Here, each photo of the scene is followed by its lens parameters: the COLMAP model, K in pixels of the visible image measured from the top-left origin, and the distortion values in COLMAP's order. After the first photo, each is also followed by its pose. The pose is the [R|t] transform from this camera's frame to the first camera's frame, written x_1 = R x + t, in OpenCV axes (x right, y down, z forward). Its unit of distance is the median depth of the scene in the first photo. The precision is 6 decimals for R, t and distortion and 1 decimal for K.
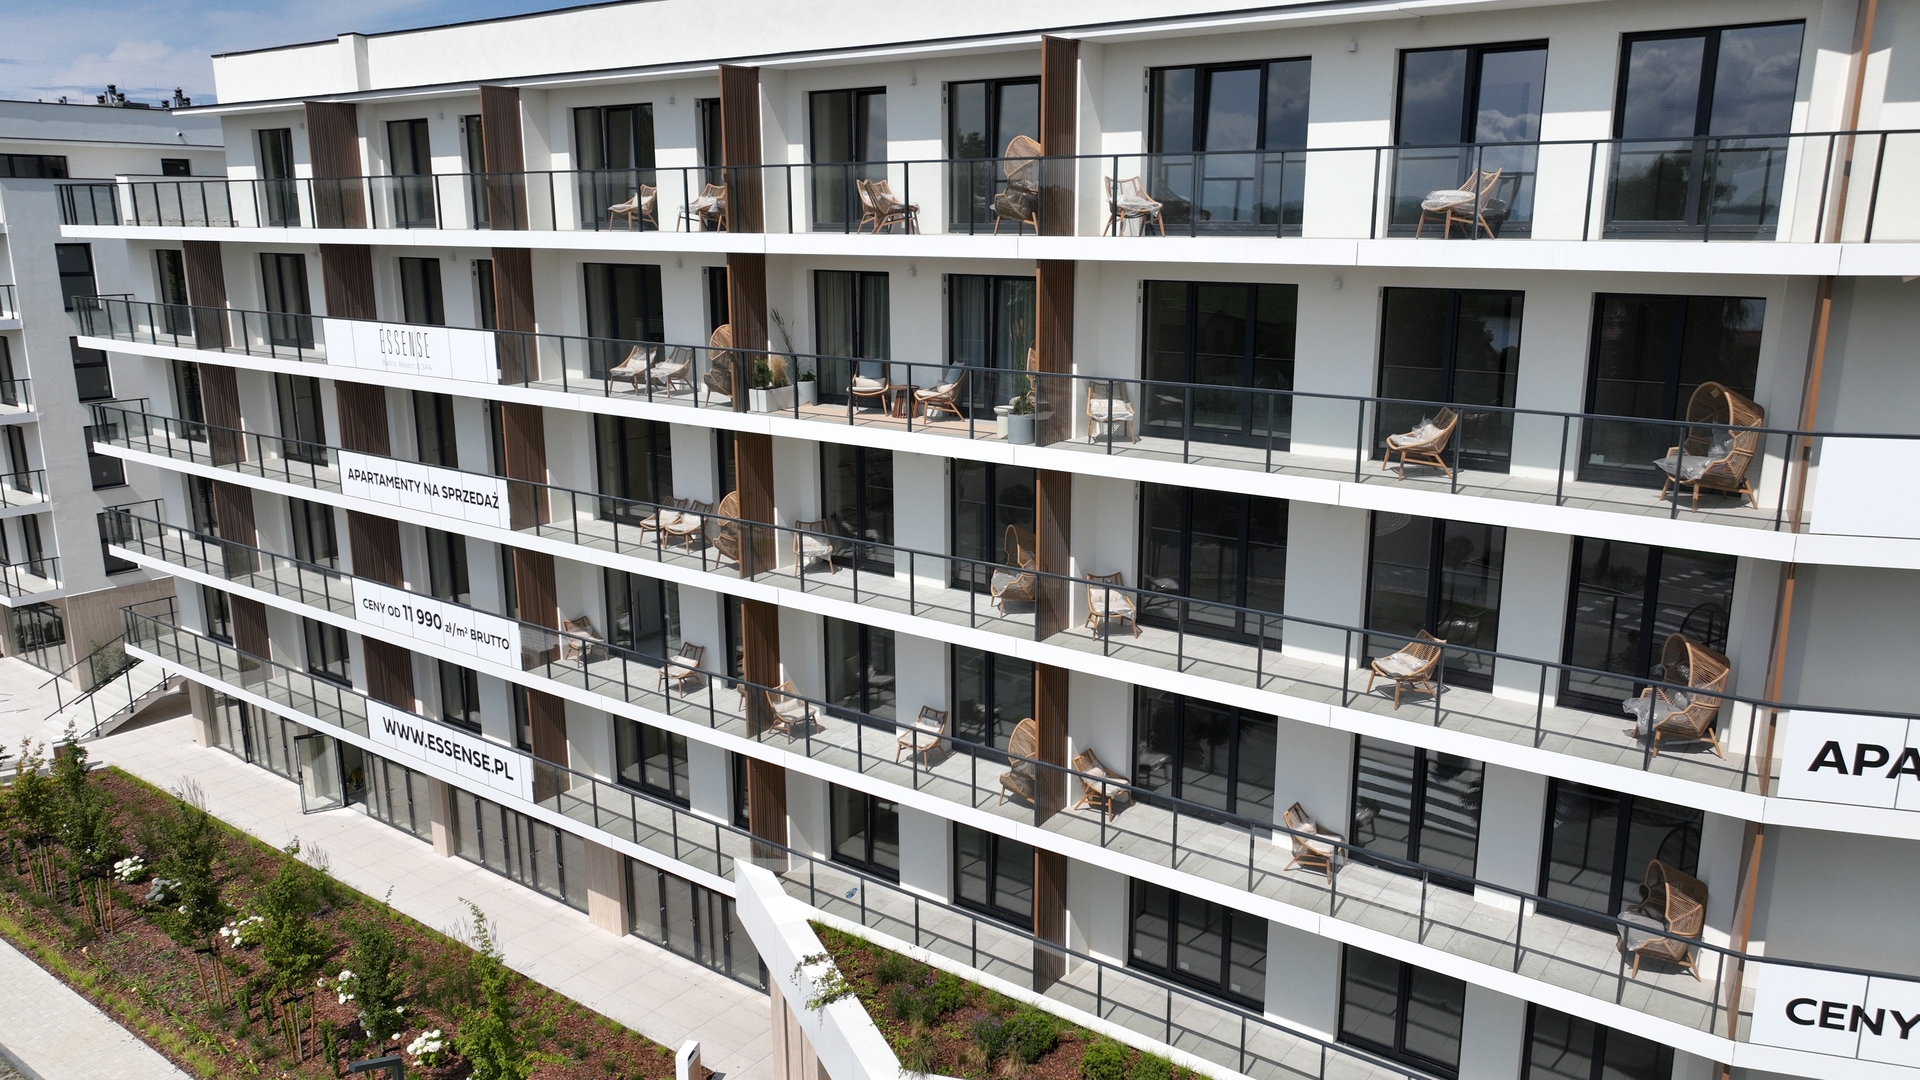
lens RADIAL K [[1397.7, 0, 970.7], [0, 1397.7, 548.5], [0, 0, 1]] dist [0.014613, 0.004397]
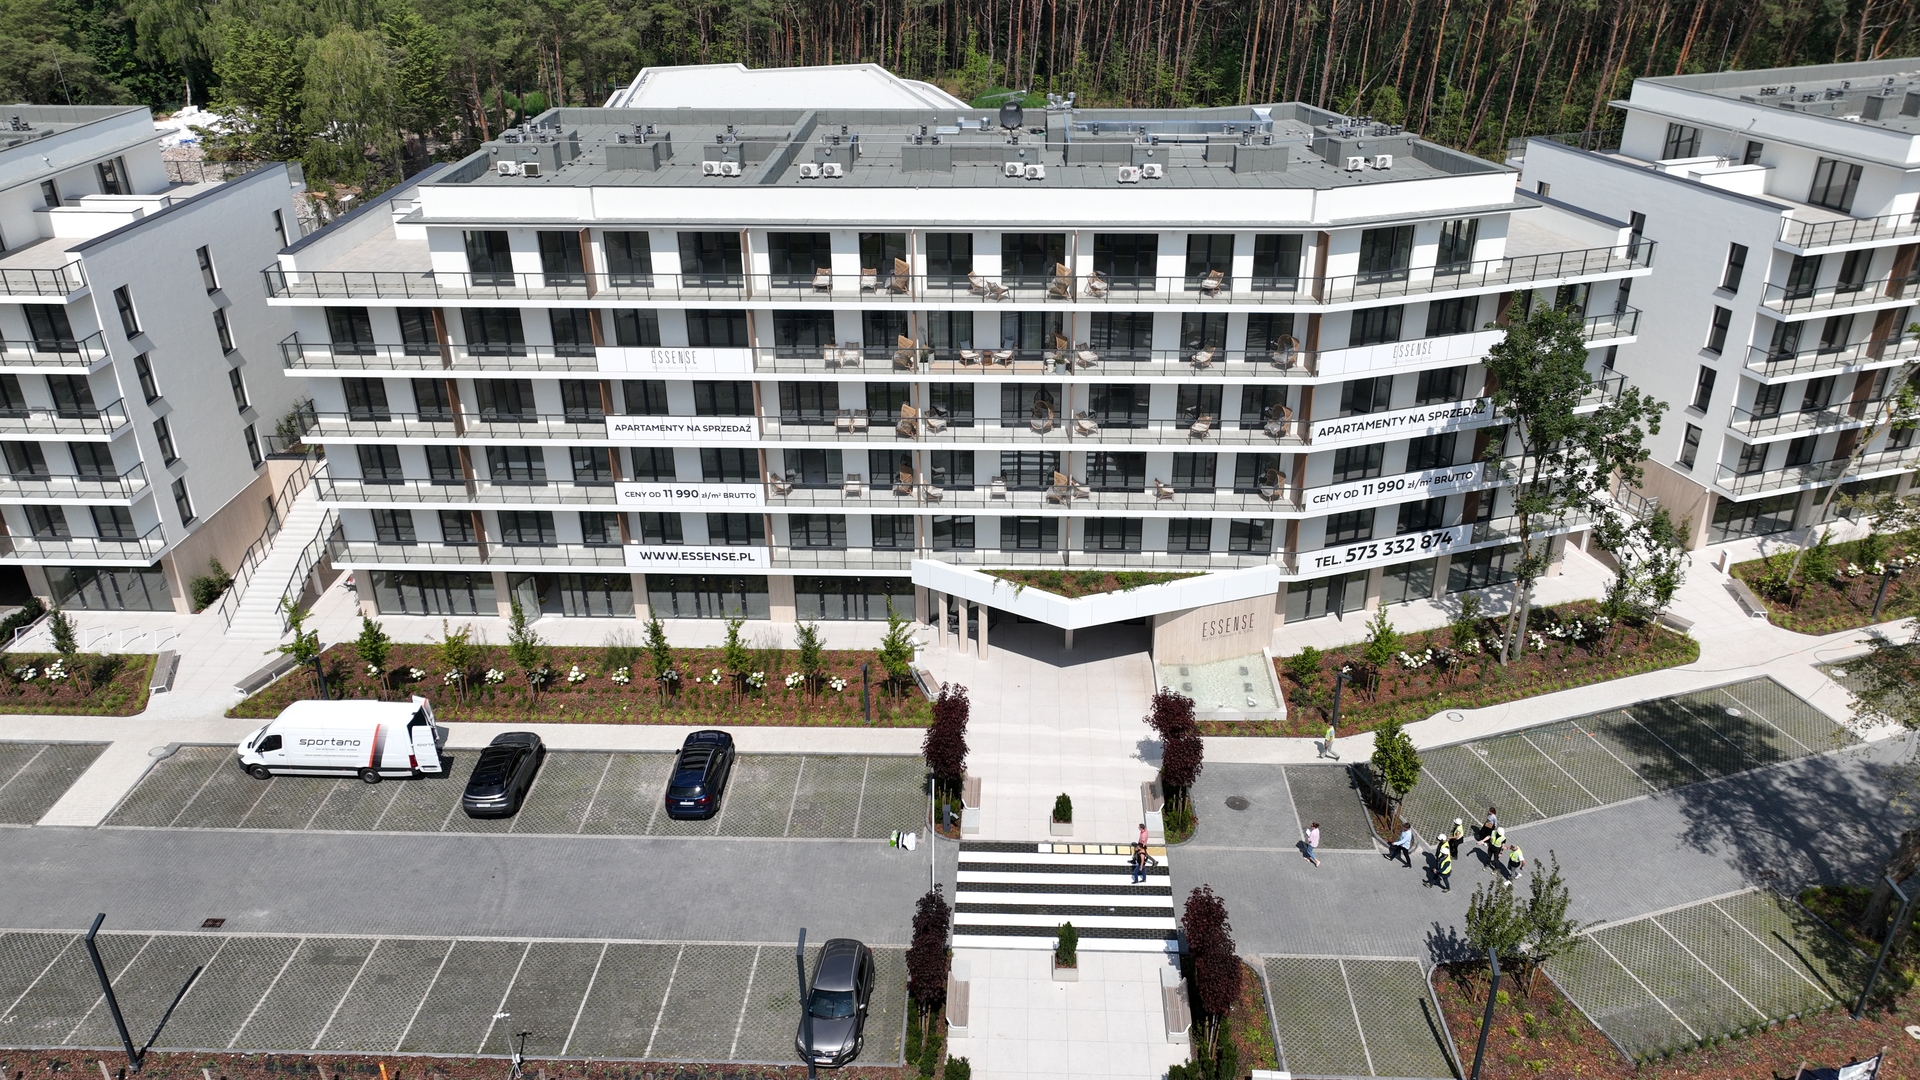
lens RADIAL K [[1397.7, 0, 970.4], [0, 1397.7, 532.6], [0, 0, 1]] dist [0.014613, 0.004397]
pose [[0.830434, -0.251362, 0.497189, -1.170759], [0.138645, 0.957598, 0.252556, -0.373599], [-0.539590, -0.140798, 0.830072, -0.915708]]
